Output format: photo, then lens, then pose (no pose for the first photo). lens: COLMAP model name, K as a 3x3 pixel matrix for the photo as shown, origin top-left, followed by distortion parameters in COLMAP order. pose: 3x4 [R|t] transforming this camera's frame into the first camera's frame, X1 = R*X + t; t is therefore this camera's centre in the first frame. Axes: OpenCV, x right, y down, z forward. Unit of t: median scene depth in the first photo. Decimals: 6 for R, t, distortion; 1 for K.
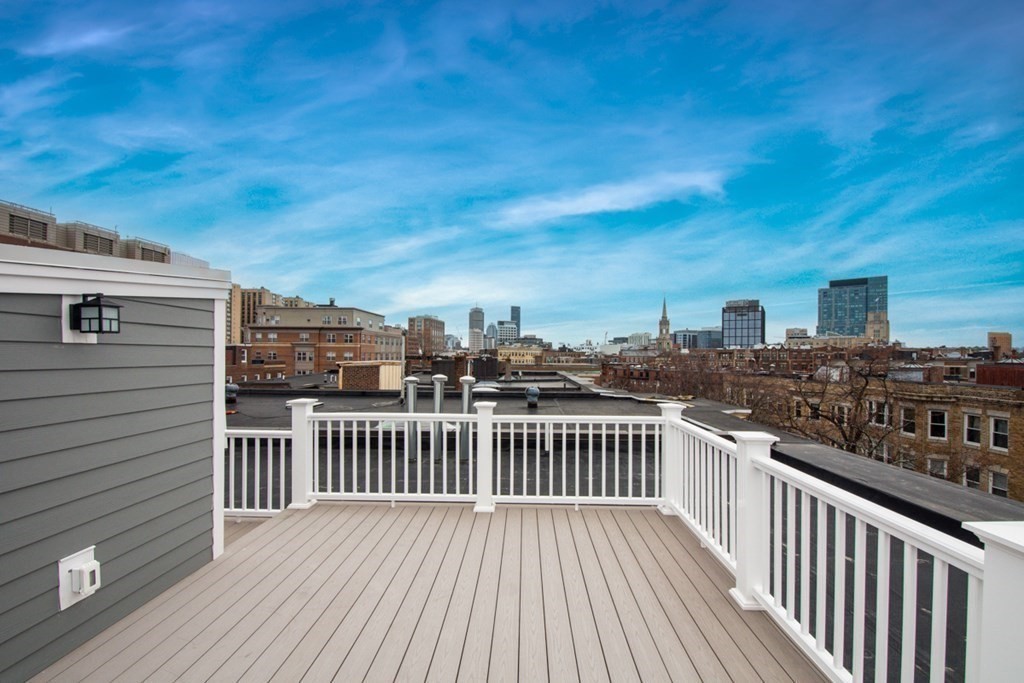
lens RADIAL K [[436.4, 0, 512.0], [0, 436.4, 369.0], [0, 0, 1]] dist [-0.003261, -0.000611]
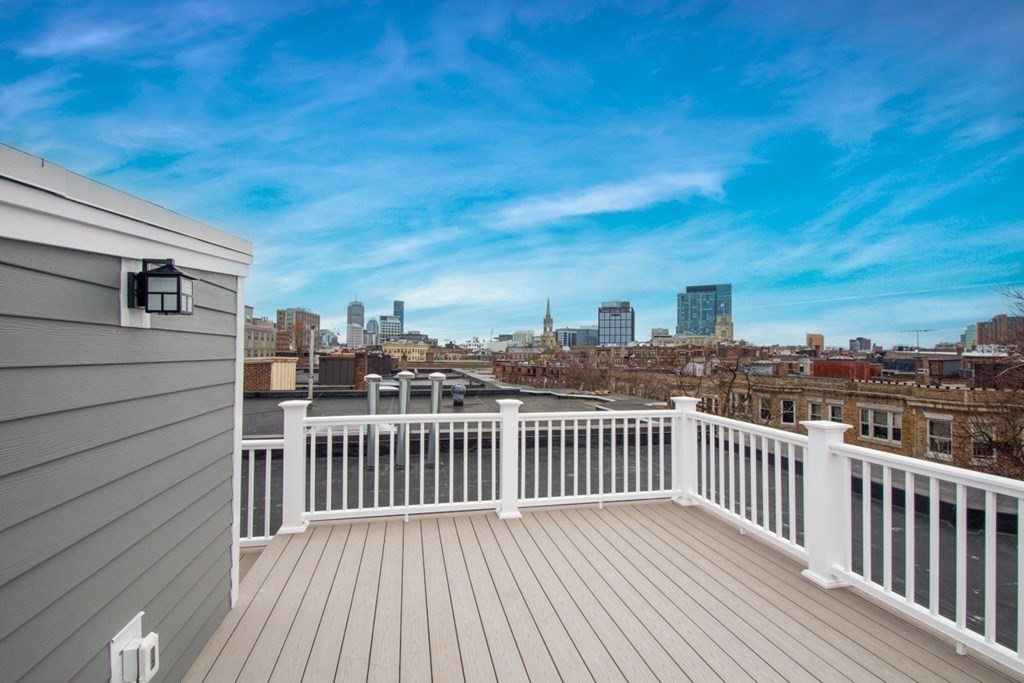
lens RADIAL K [[445.9, 0, 510.7], [0, 445.9, 354.7], [0, 0, 1]] dist [0.011383, -0.000362]
pose [[0.971350, 0.001142, 0.237649, -0.270877], [0.004884, 0.999681, -0.024769, 0.003750], [-0.237602, 0.025220, 0.971035, 0.063789]]
